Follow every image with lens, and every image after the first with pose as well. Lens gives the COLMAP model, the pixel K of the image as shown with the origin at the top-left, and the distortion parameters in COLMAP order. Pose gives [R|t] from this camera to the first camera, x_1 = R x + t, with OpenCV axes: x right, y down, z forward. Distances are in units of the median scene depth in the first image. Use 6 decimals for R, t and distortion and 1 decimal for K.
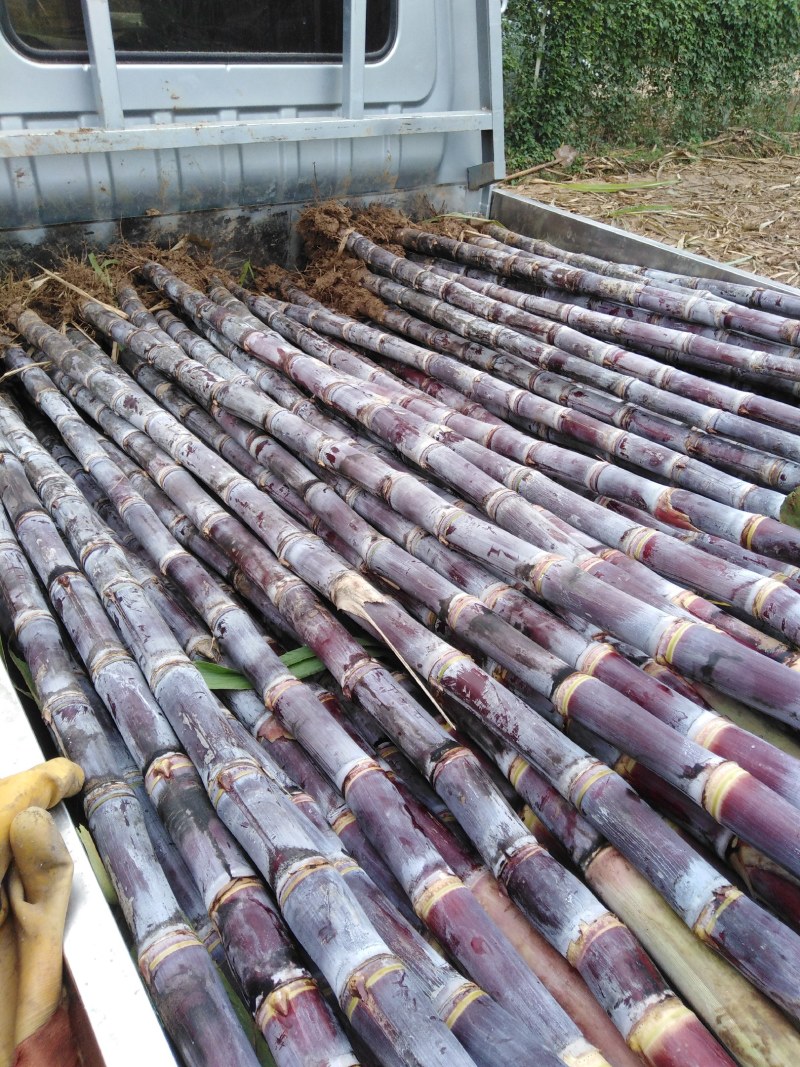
lens RADIAL K [[775.0, 0, 411.7], [0, 775.0, 521.3], [0, 0, 1]] dist [0.125496, -0.199374]
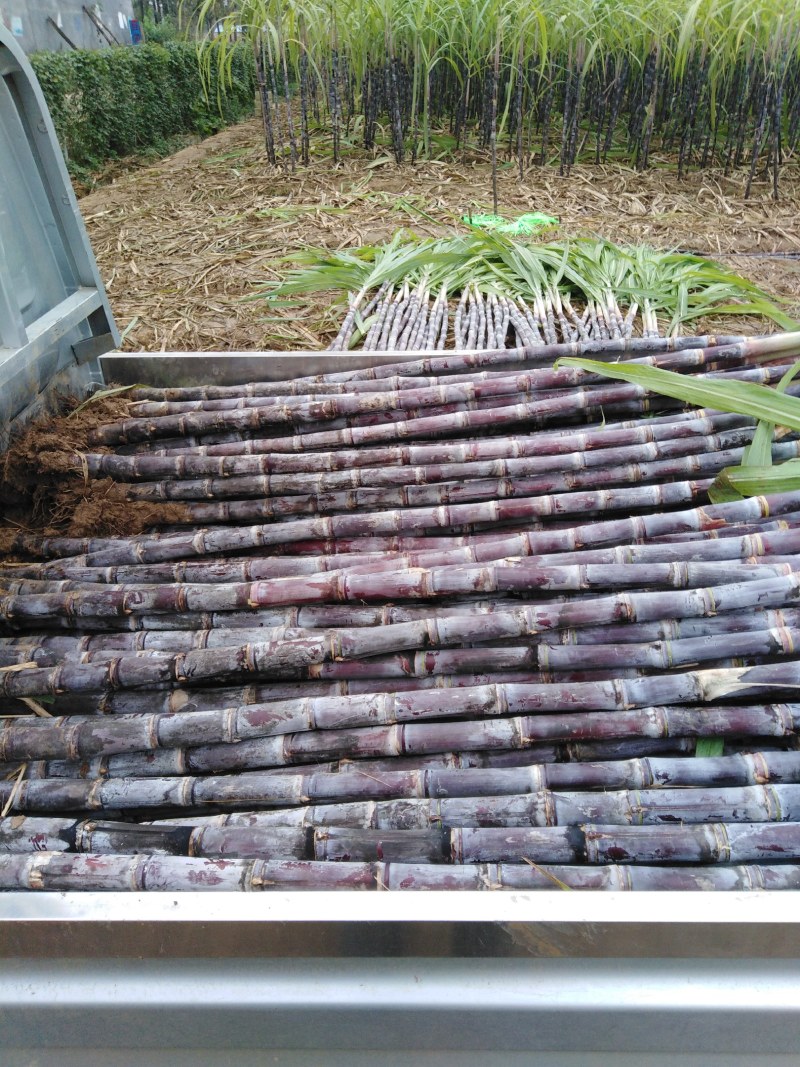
lens RADIAL K [[775.0, 0, 411.7], [0, 775.0, 521.3], [0, 0, 1]] dist [0.125496, -0.199374]
pose [[0.599817, -0.478296, 0.641446, -0.663157], [0.503358, 0.848725, 0.162163, -0.368387], [-0.621973, 0.225608, 0.749834, 0.143562]]
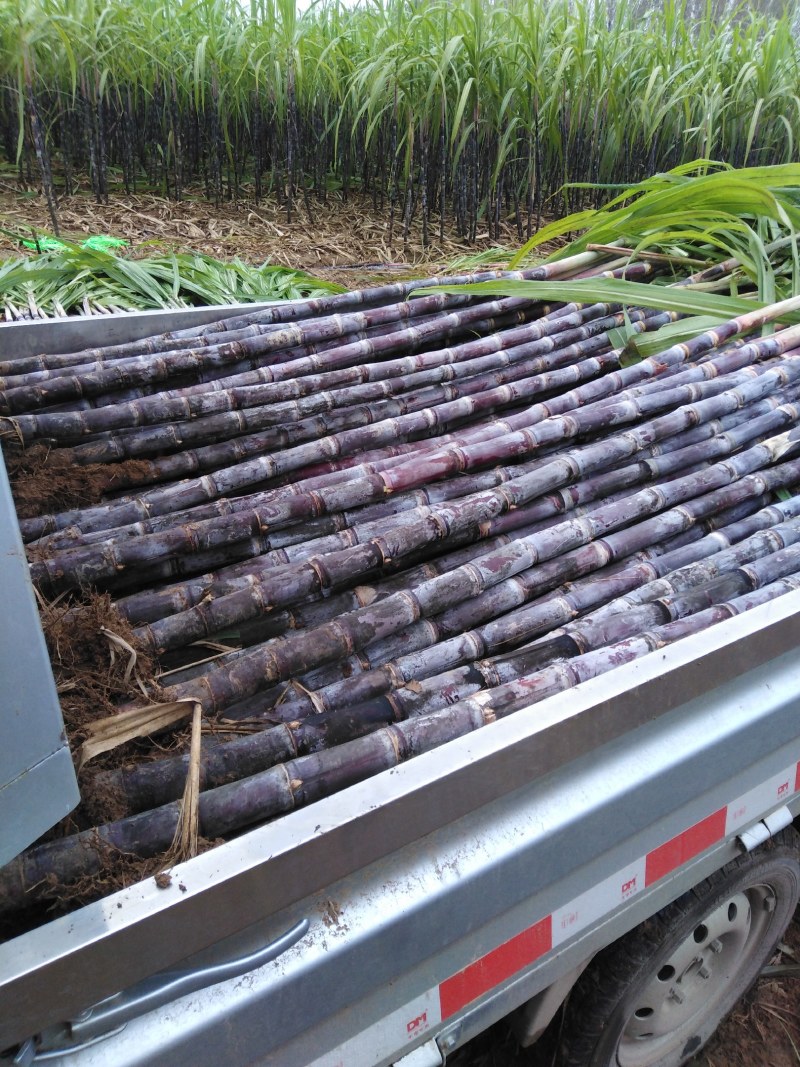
lens RADIAL K [[775.0, 0, 411.7], [0, 775.0, 521.3], [0, 0, 1]] dist [0.125496, -0.199374]
pose [[0.058787, -0.520291, 0.851963, -1.022515], [0.533938, 0.737492, 0.413541, -0.566941], [-0.843477, 0.430585, 0.321159, 0.701398]]
